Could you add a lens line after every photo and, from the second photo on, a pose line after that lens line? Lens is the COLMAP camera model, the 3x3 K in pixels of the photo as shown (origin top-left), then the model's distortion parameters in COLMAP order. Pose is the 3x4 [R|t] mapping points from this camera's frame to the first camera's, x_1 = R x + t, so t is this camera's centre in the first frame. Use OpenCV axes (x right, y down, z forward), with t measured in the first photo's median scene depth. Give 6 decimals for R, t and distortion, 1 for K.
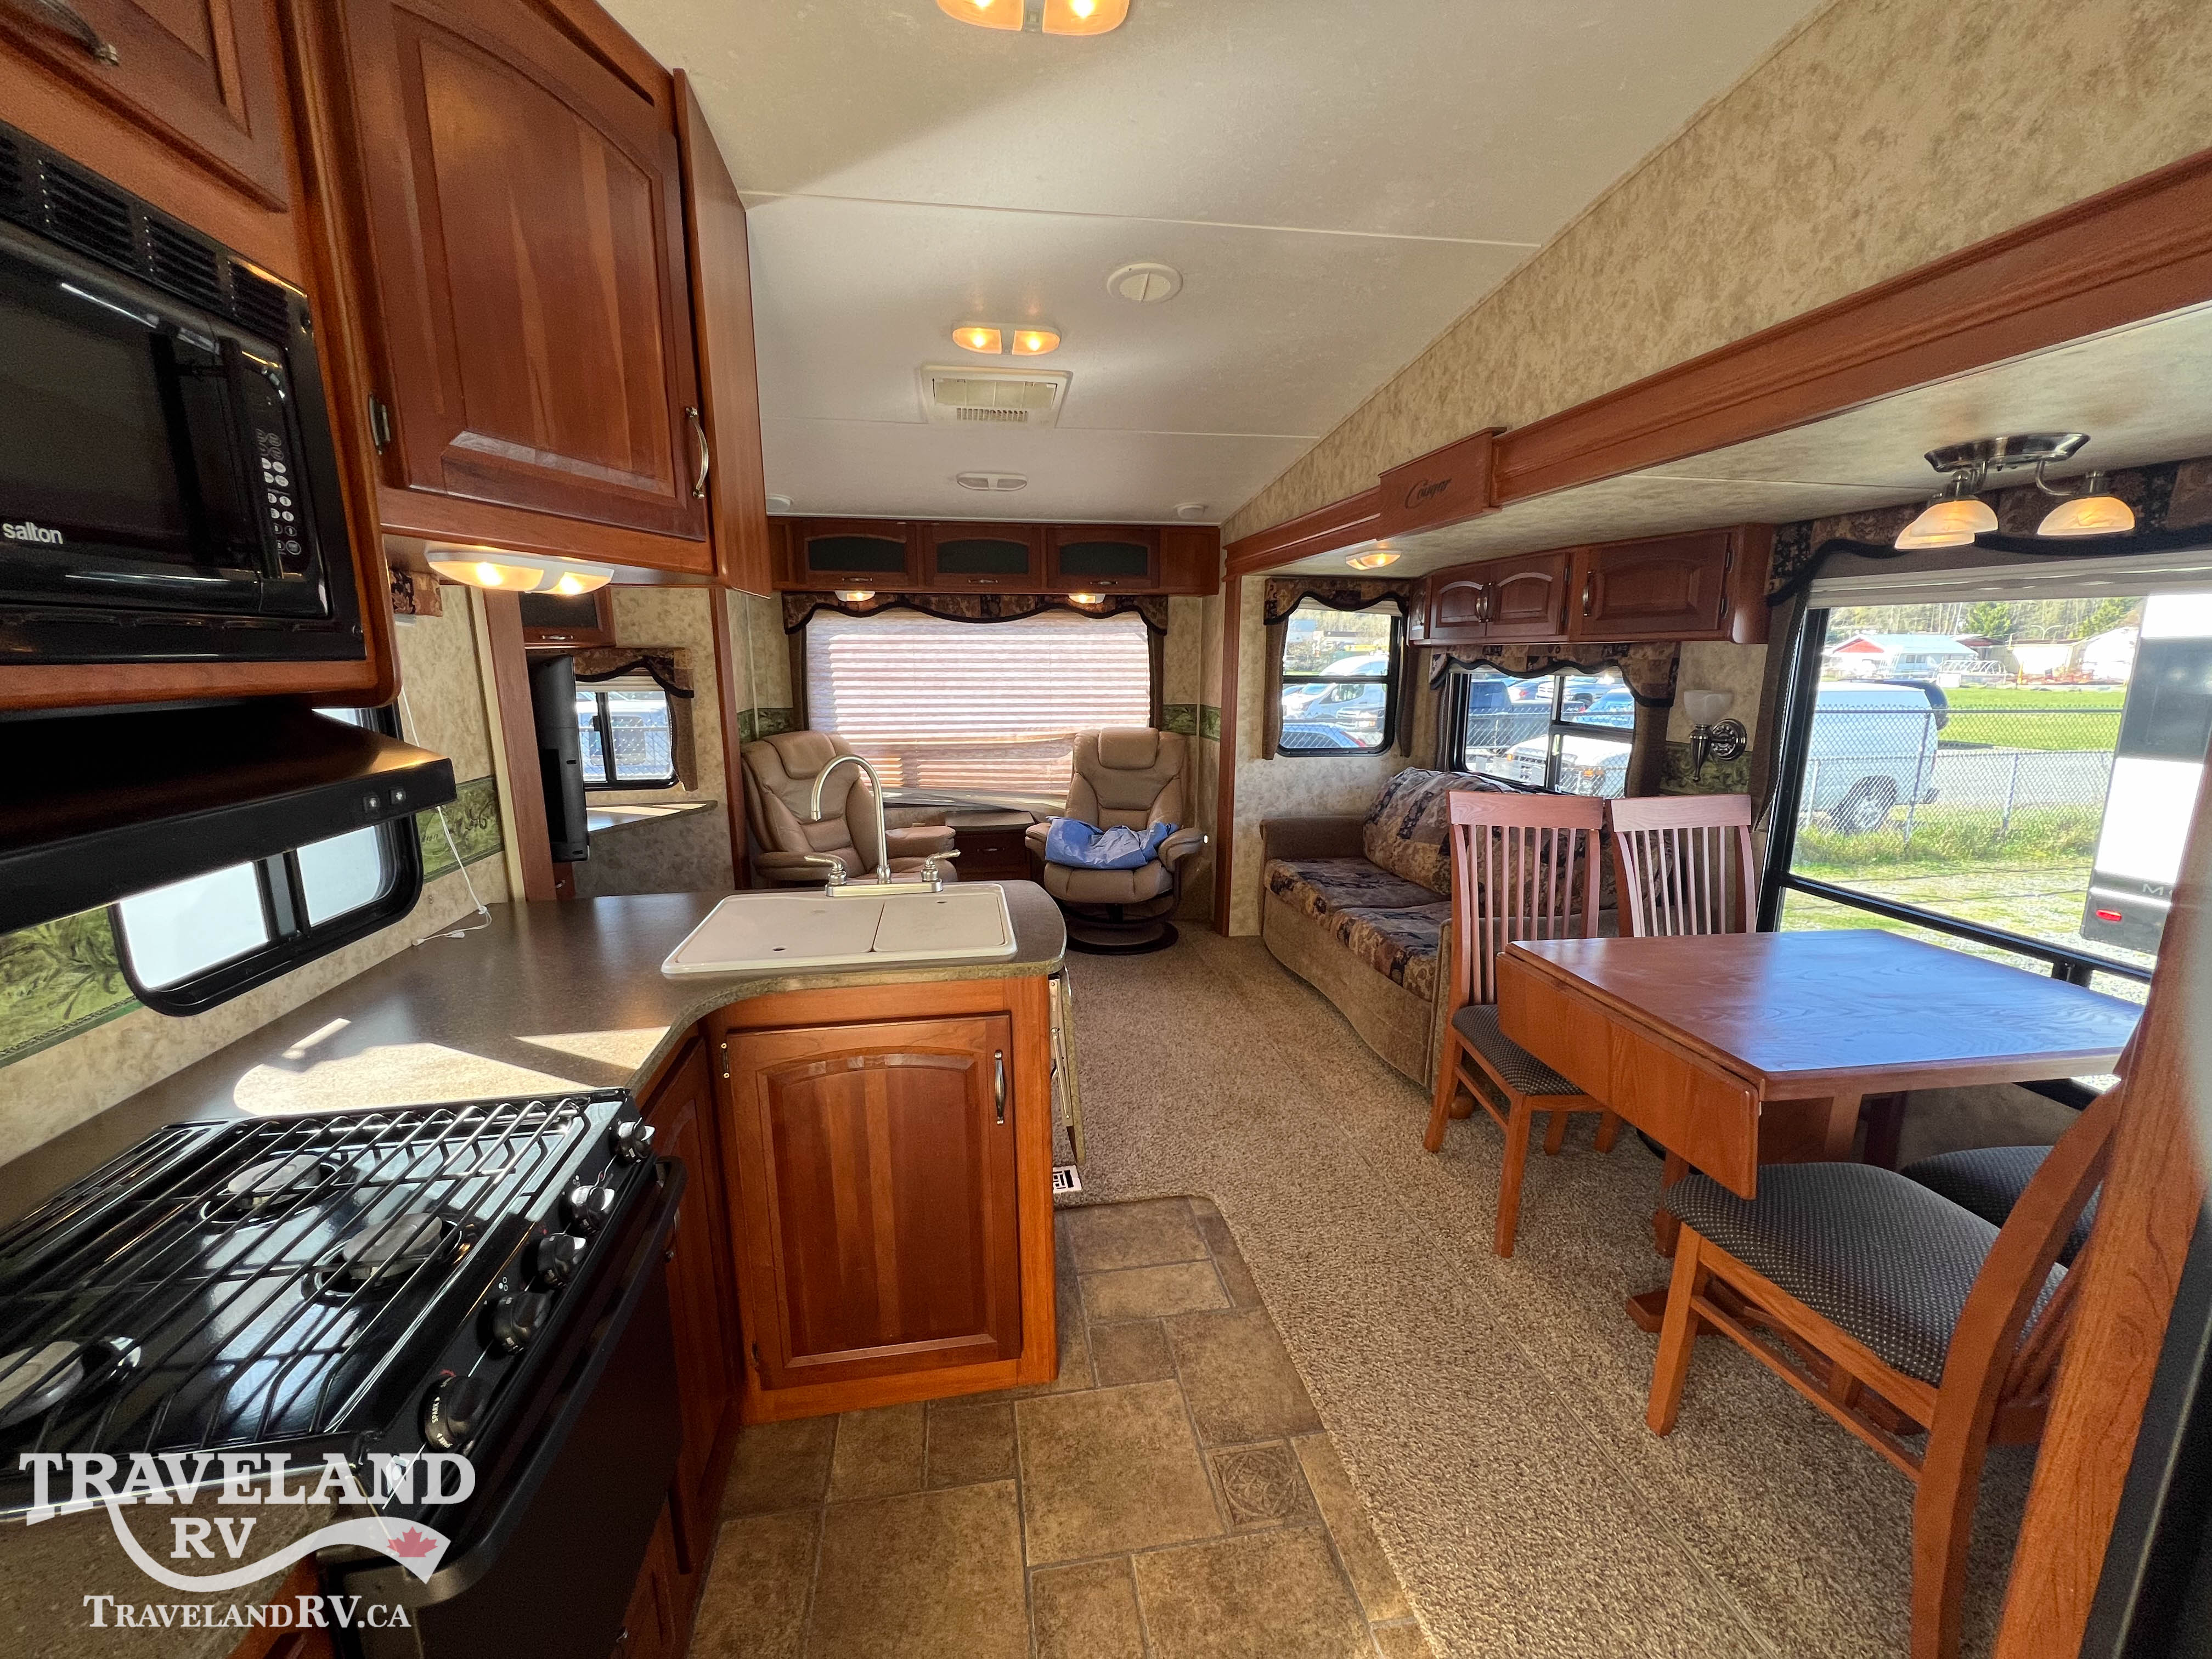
lens RADIAL K [[874.8, 0, 1106.0], [0, 874.8, 829.5], [0, 0, 1]] dist [-0.000316, 0.000202]
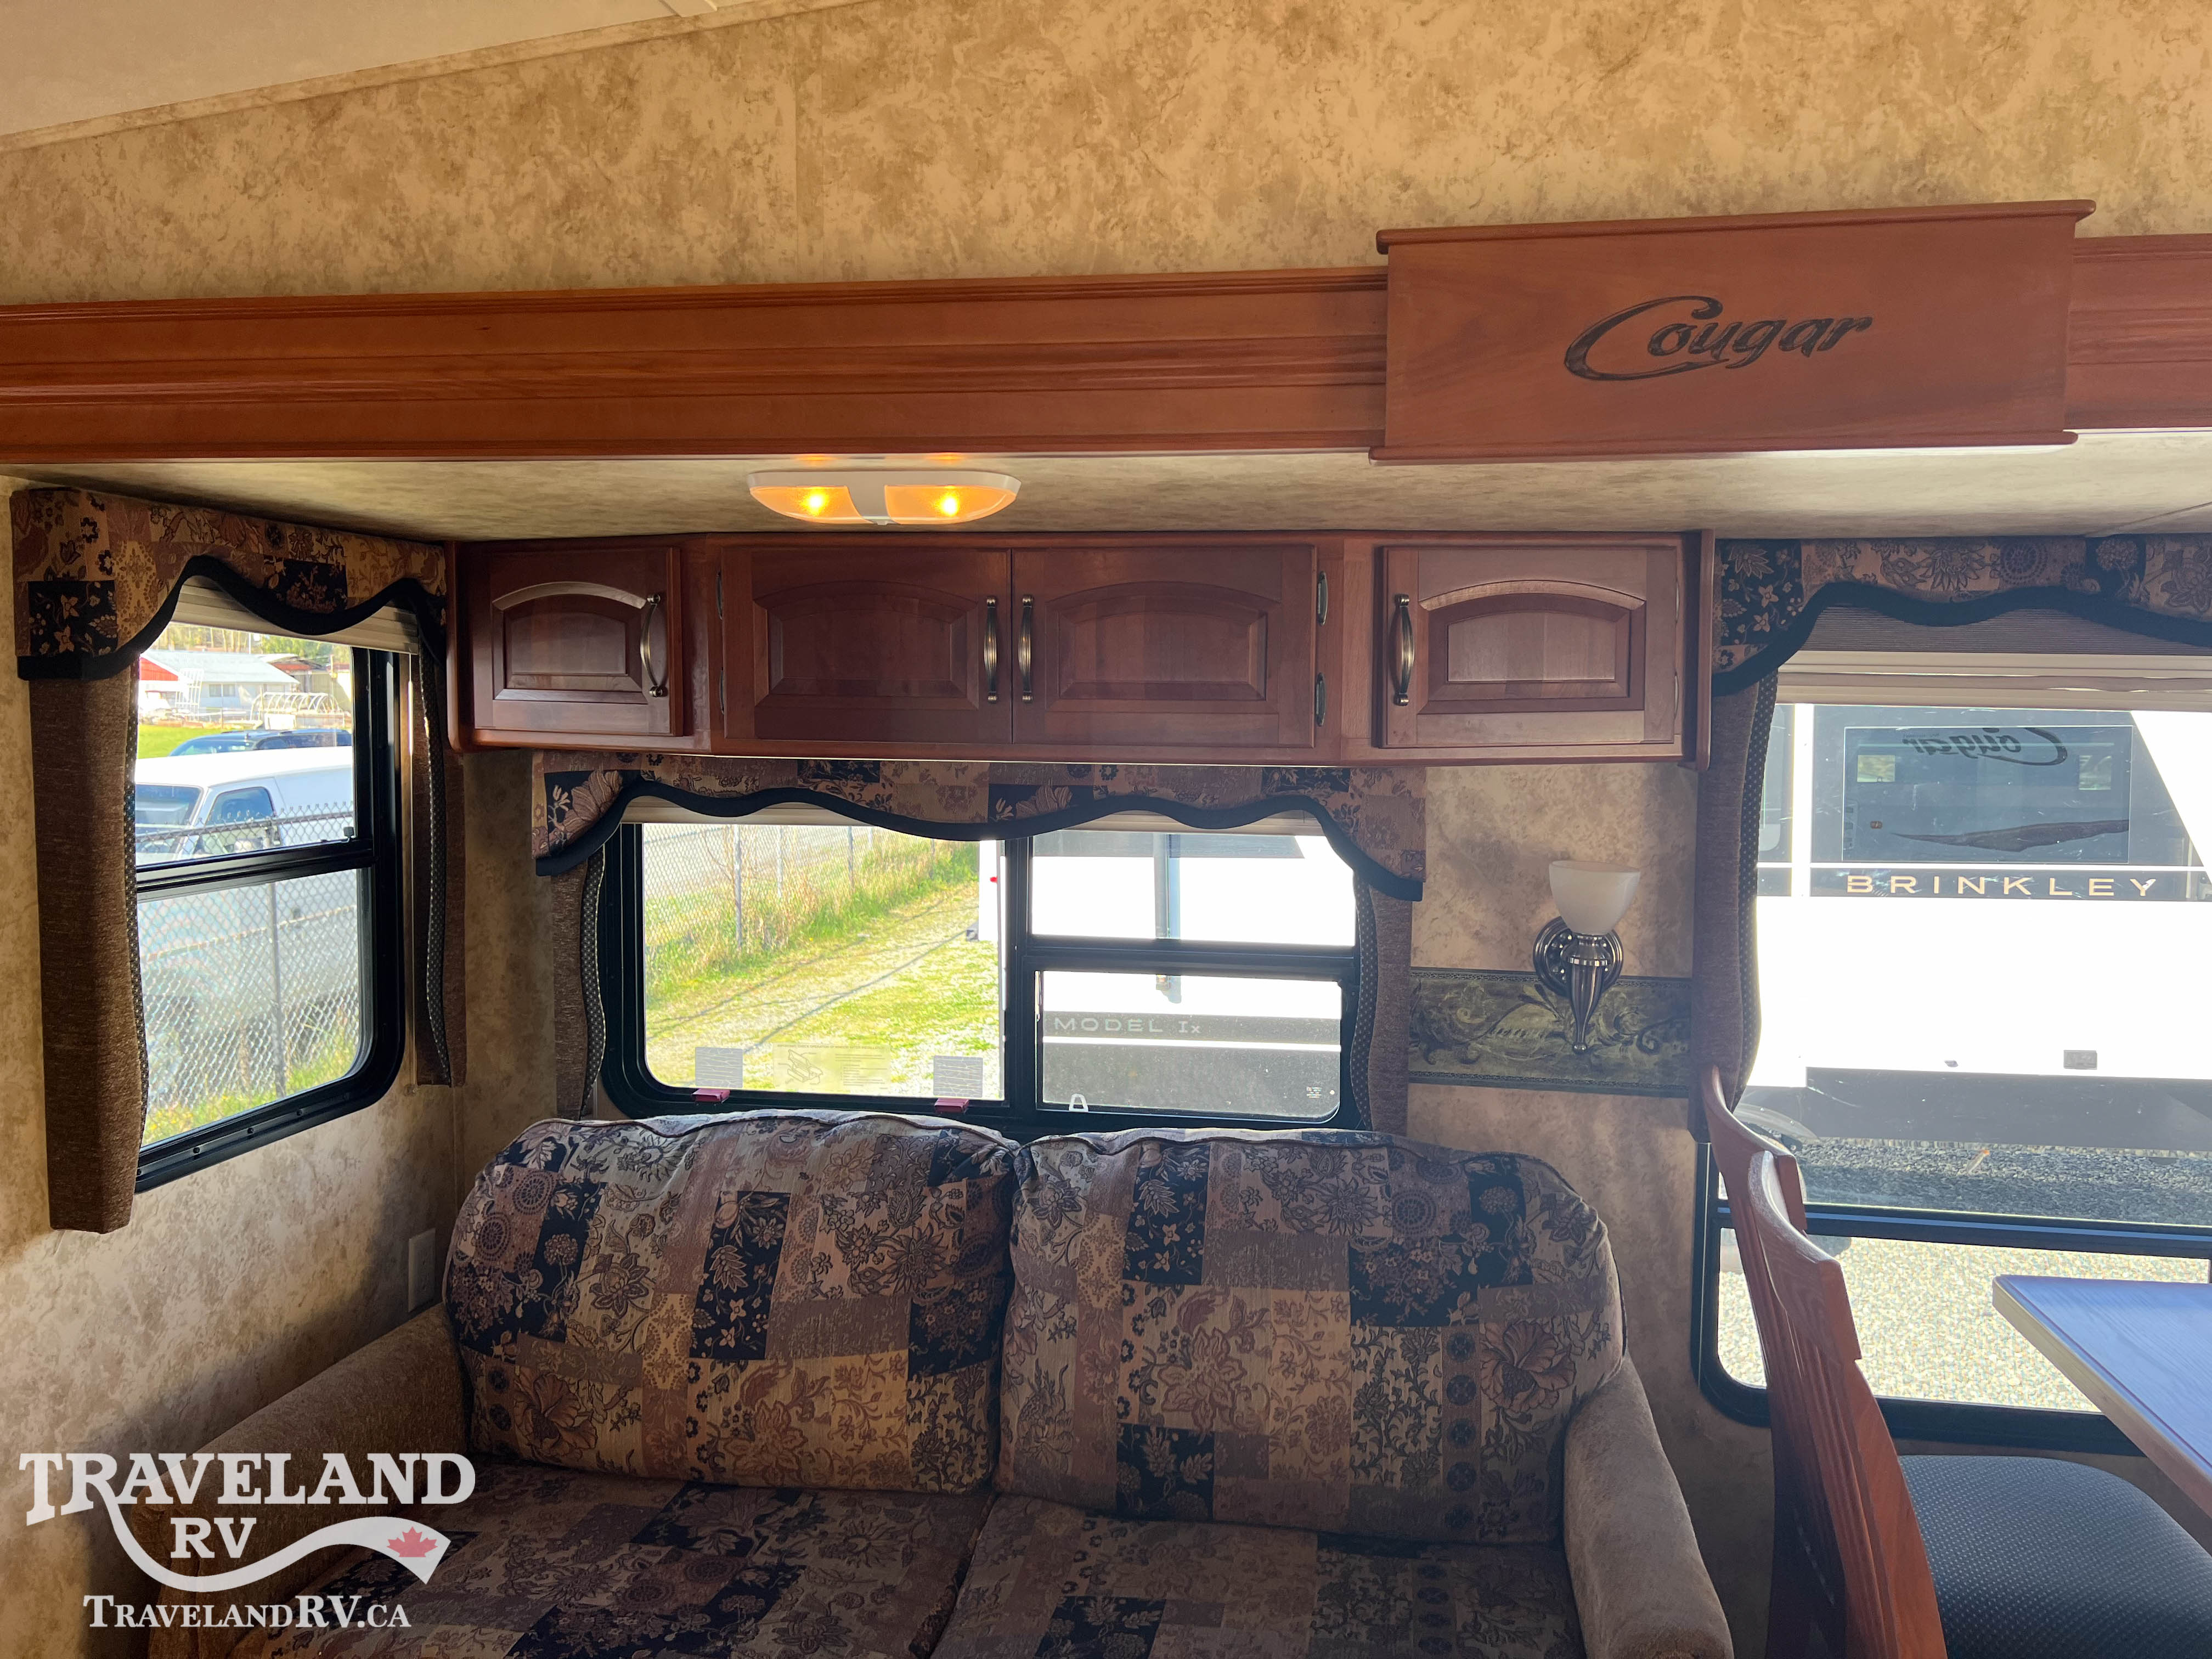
lens RADIAL K [[1639.6, 0, 1106.0], [0, 1639.6, 829.5], [0, 0, 1]] dist [0.070628, -0.086652]
pose [[0.325151, -0.078667, 0.942384, -0.208929], [0.179273, 0.983591, 0.020252, -0.212272], [-0.928514, 0.162359, 0.333919, 0.825056]]
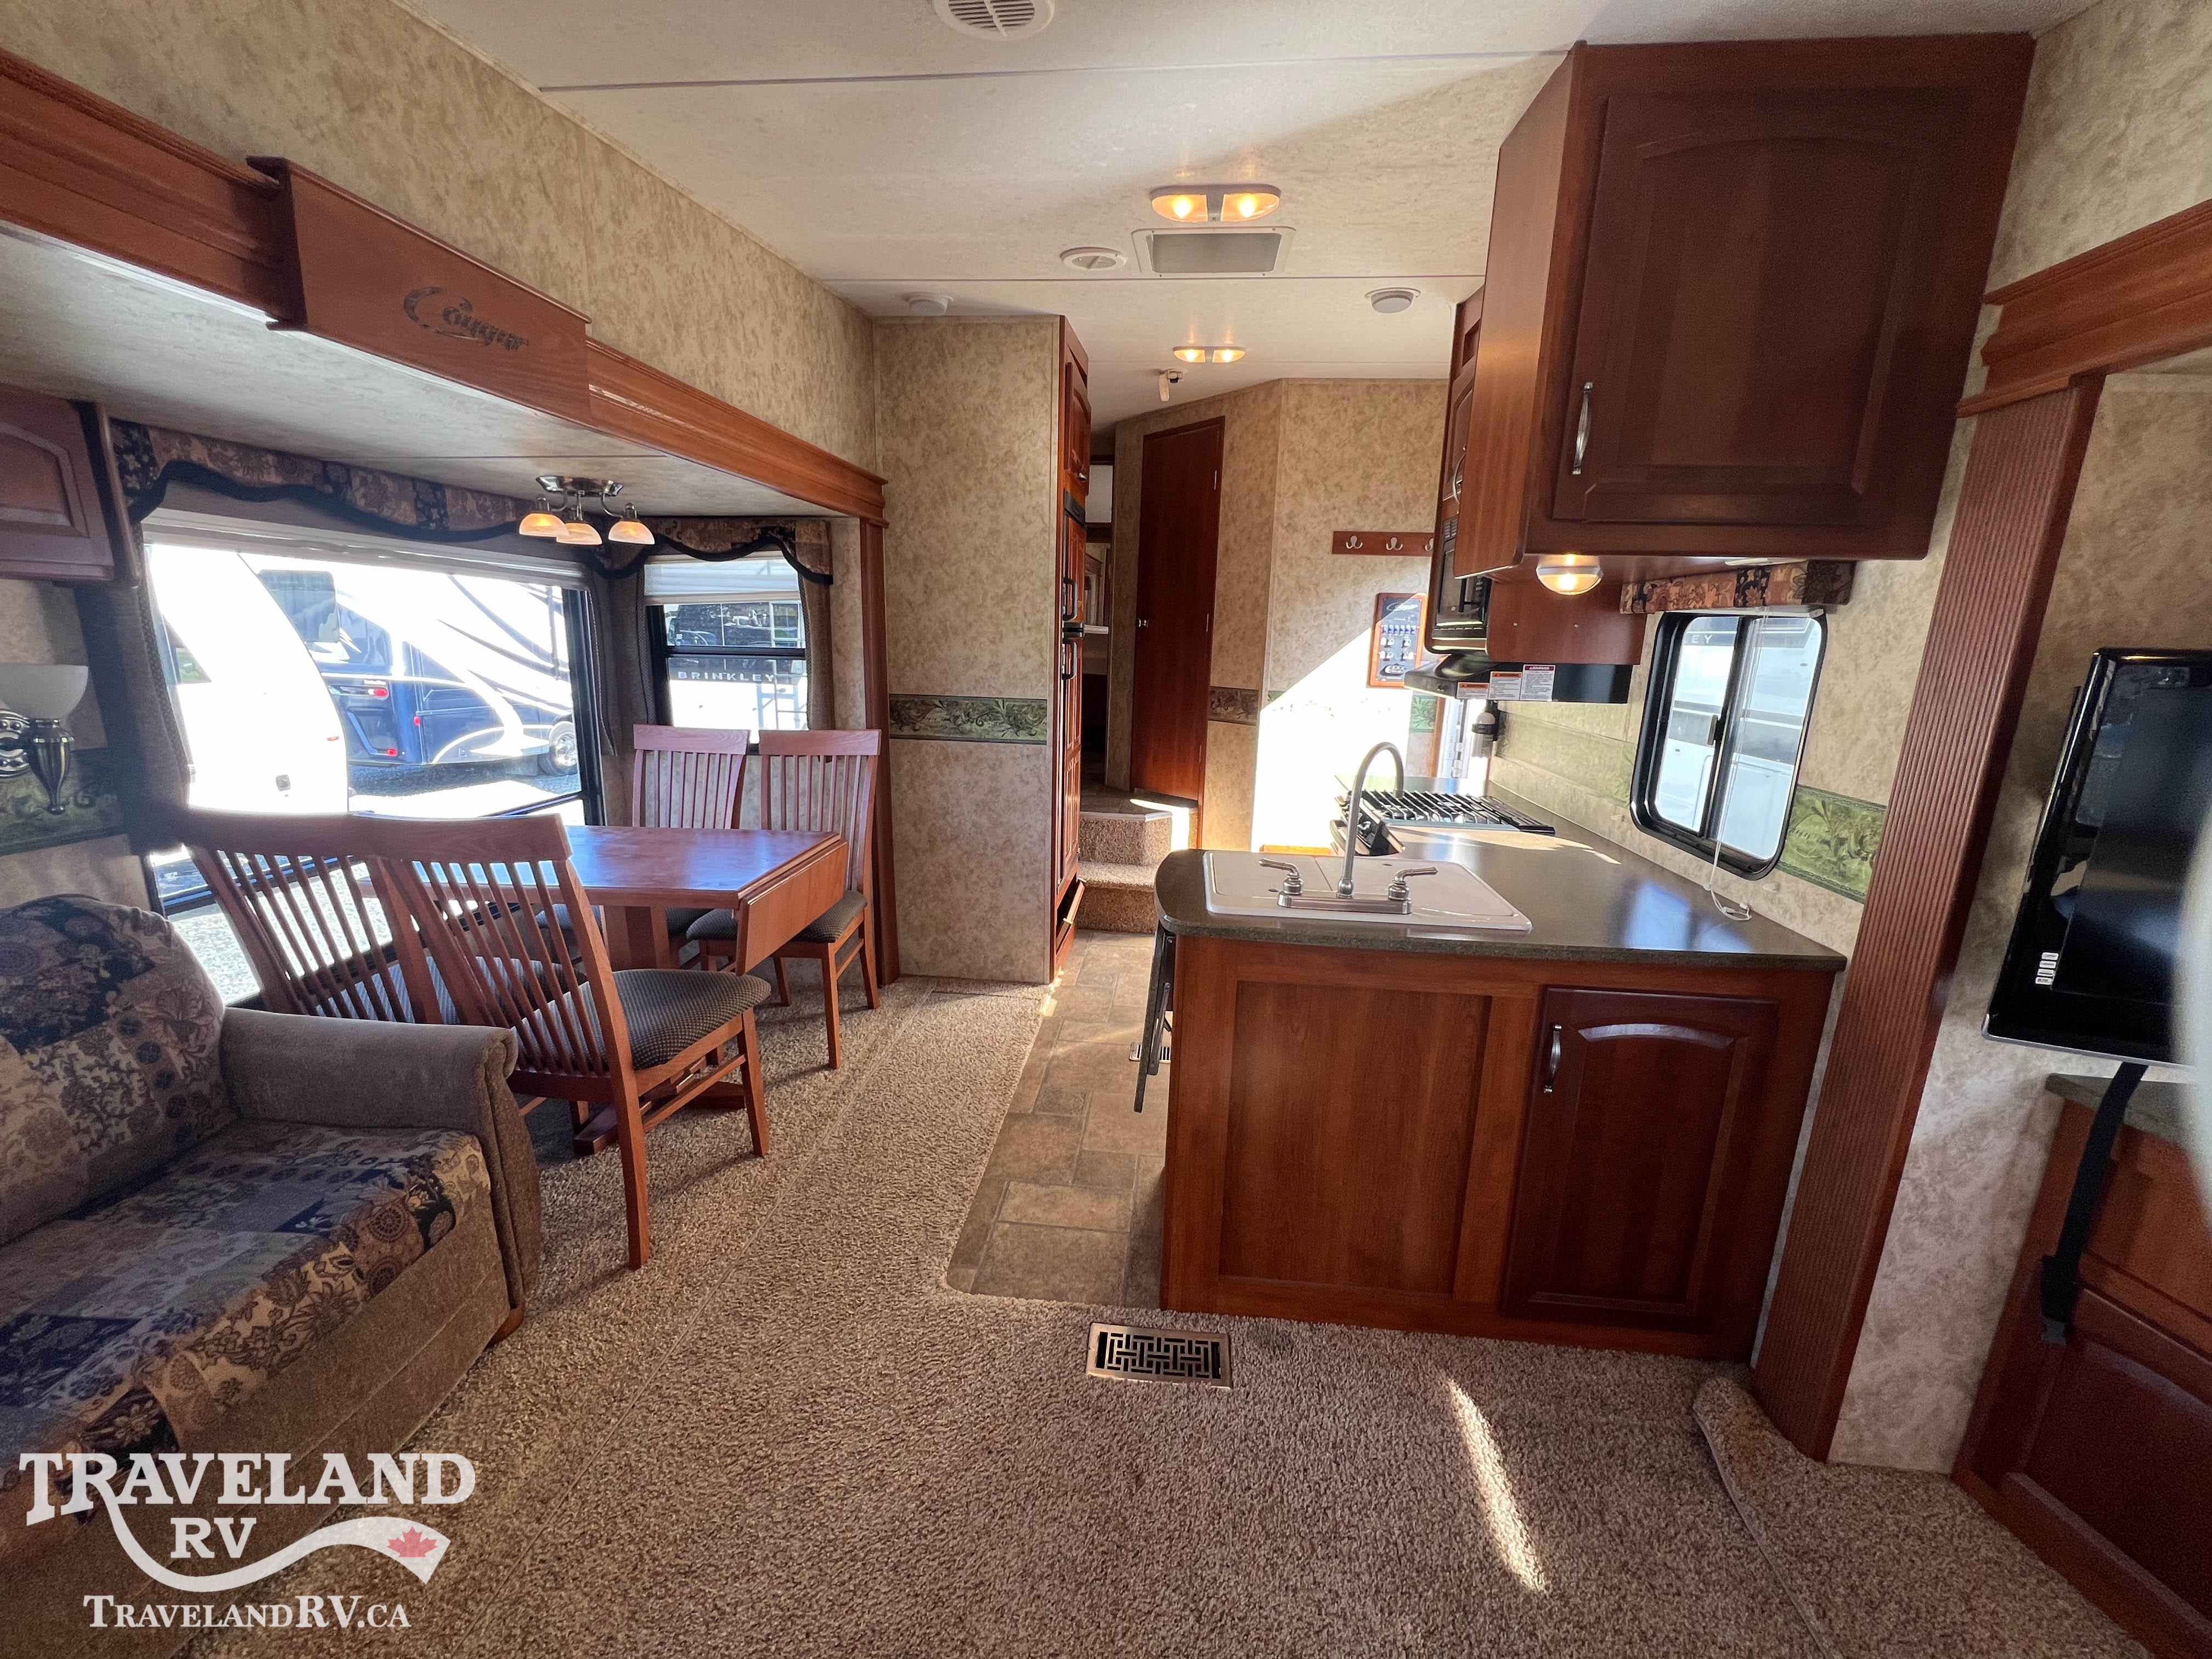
lens RADIAL K [[874.8, 0, 1106.0], [0, 874.8, 829.5], [0, 0, 1]] dist [-0.000316, 0.000202]
pose [[-0.964156, -0.080392, 0.252864, -0.160120], [0.028937, 0.915455, 0.401379, -0.239059], [-0.263753, 0.394309, -0.880315, 1.206864]]
